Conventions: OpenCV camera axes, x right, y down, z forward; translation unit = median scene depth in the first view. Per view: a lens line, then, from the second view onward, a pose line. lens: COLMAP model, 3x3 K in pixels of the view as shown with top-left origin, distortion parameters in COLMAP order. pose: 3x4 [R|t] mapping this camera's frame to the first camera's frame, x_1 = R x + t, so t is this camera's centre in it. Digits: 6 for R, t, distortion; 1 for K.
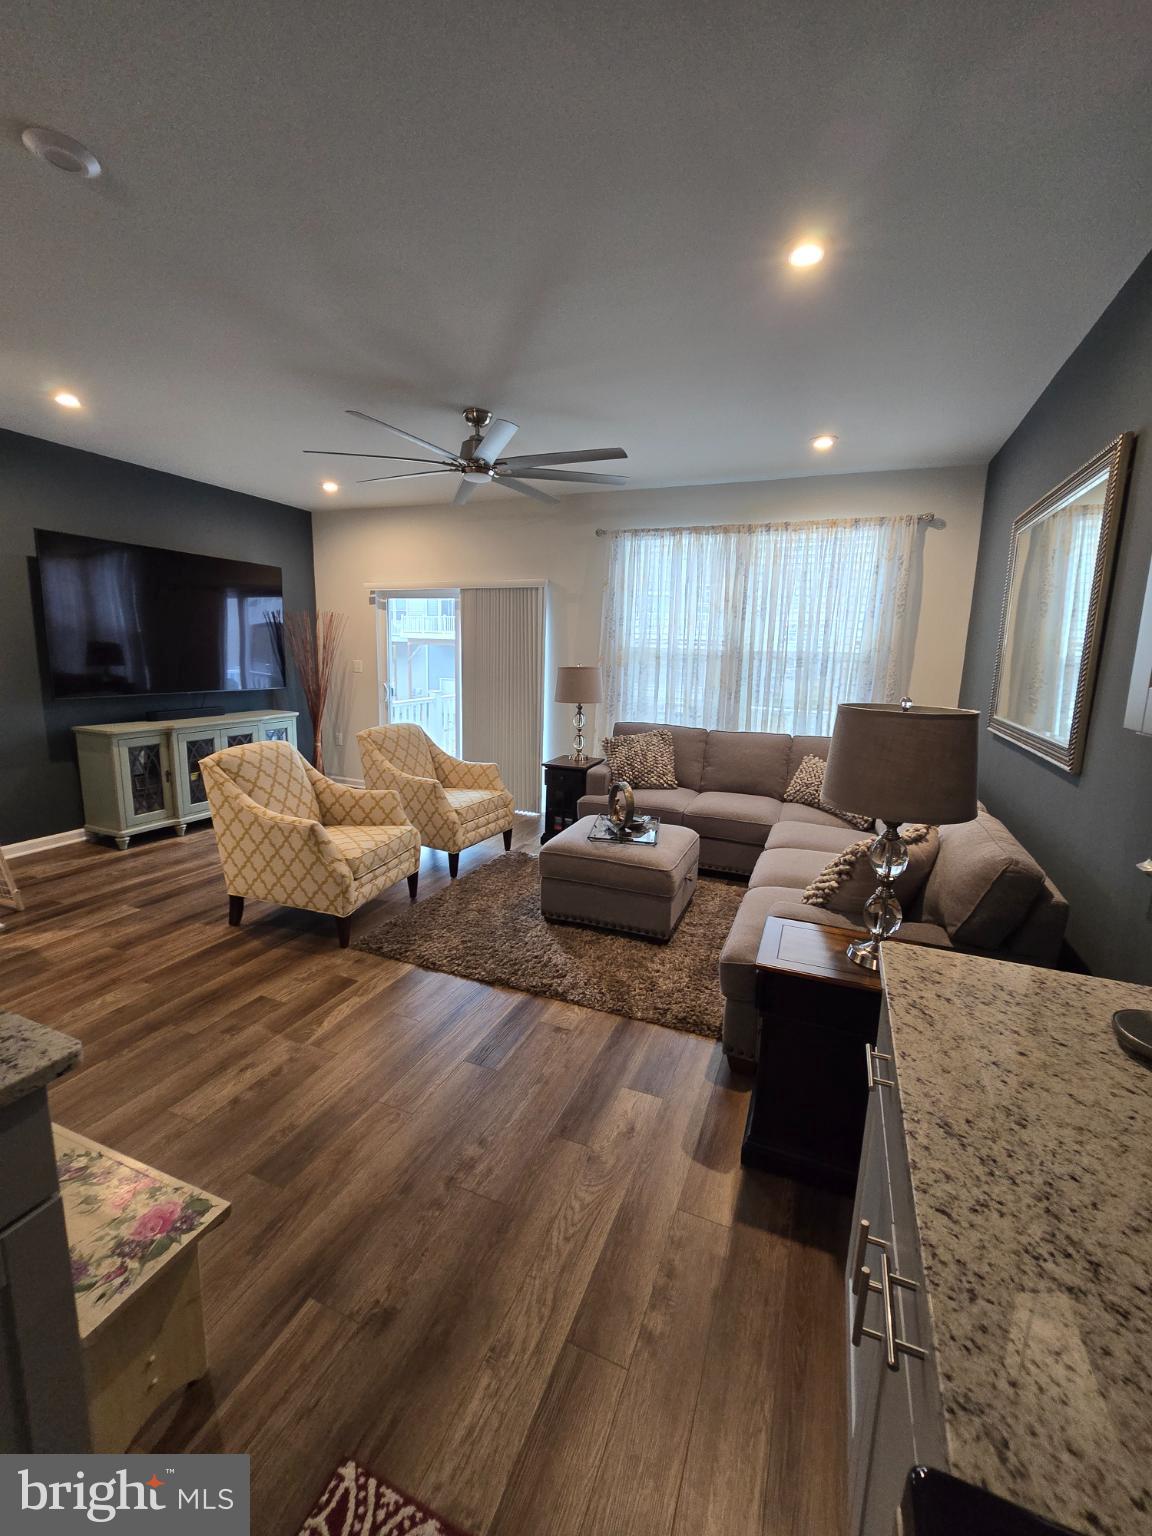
lens RADIAL K [[628.4, 0, 576.0], [0, 628.4, 768.0], [0, 0, 1]] dist [0.000808, -0.000051]
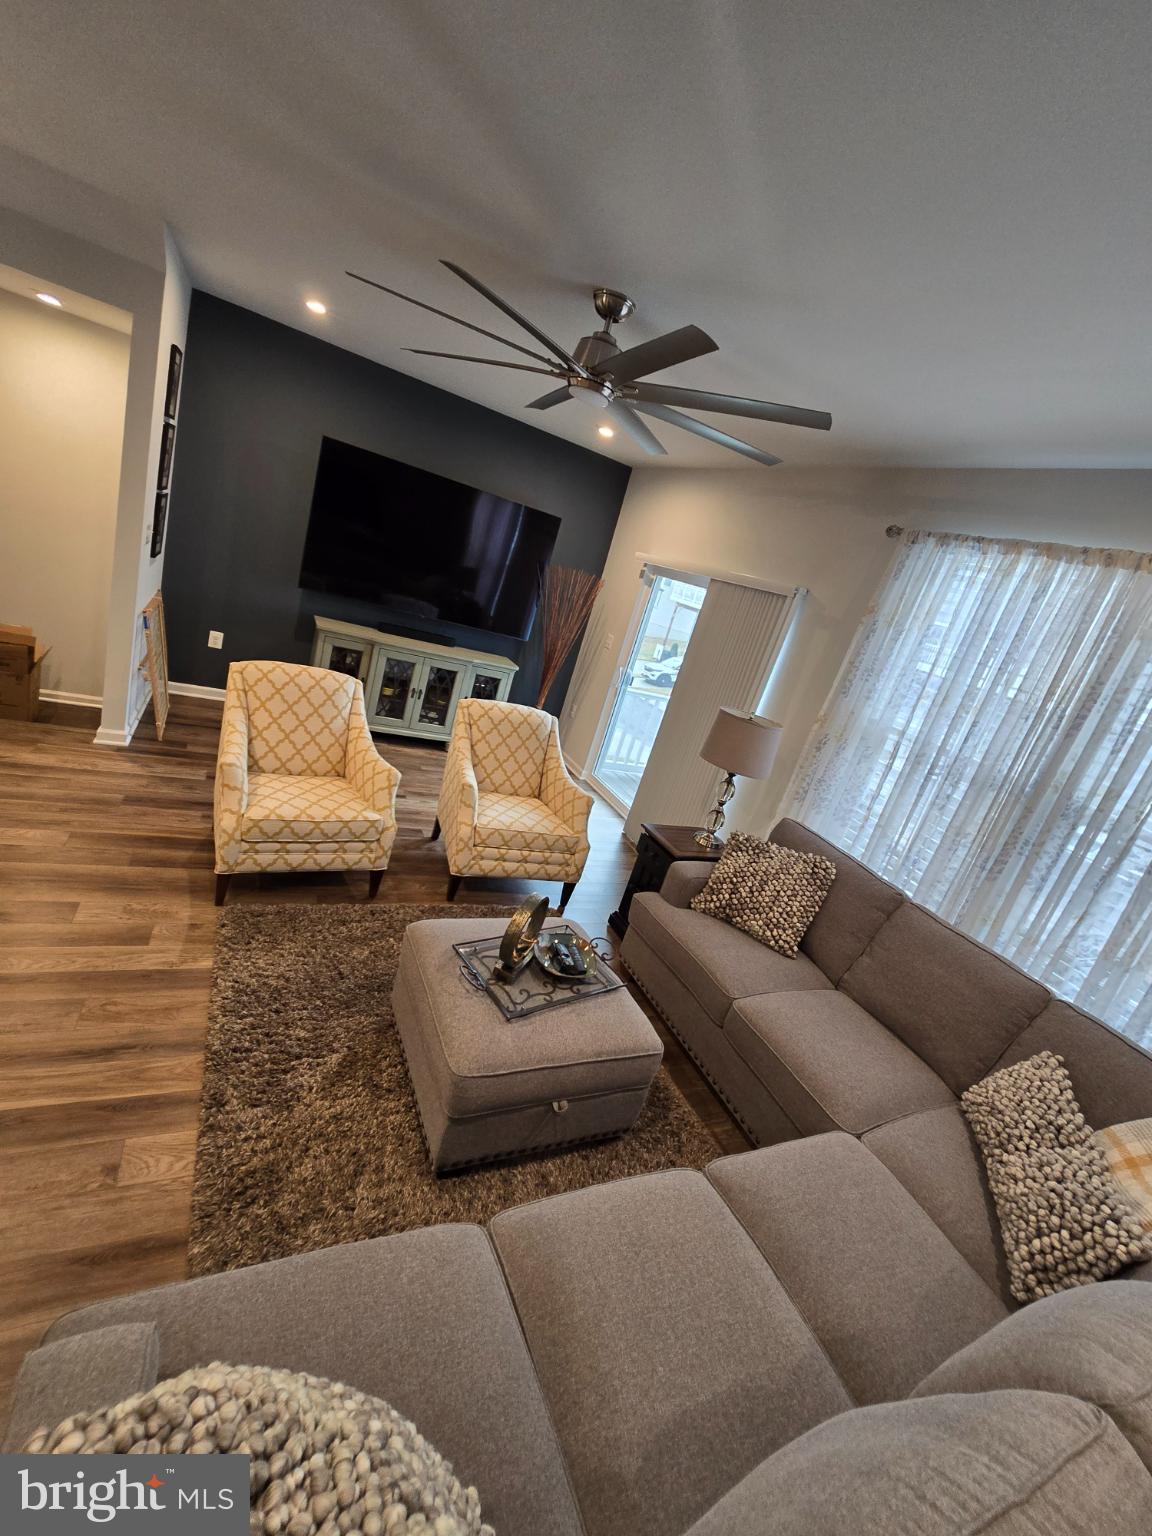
lens RADIAL K [[633.3, 0, 571.8], [0, 633.3, 763.8], [0, 0, 1]] dist [-0.004229, -0.000210]
pose [[0.711720, 0.376499, -0.593045, 0.302960], [-0.377718, 0.916917, 0.128809, -0.137486], [0.592270, 0.132328, 0.794799, 0.382975]]
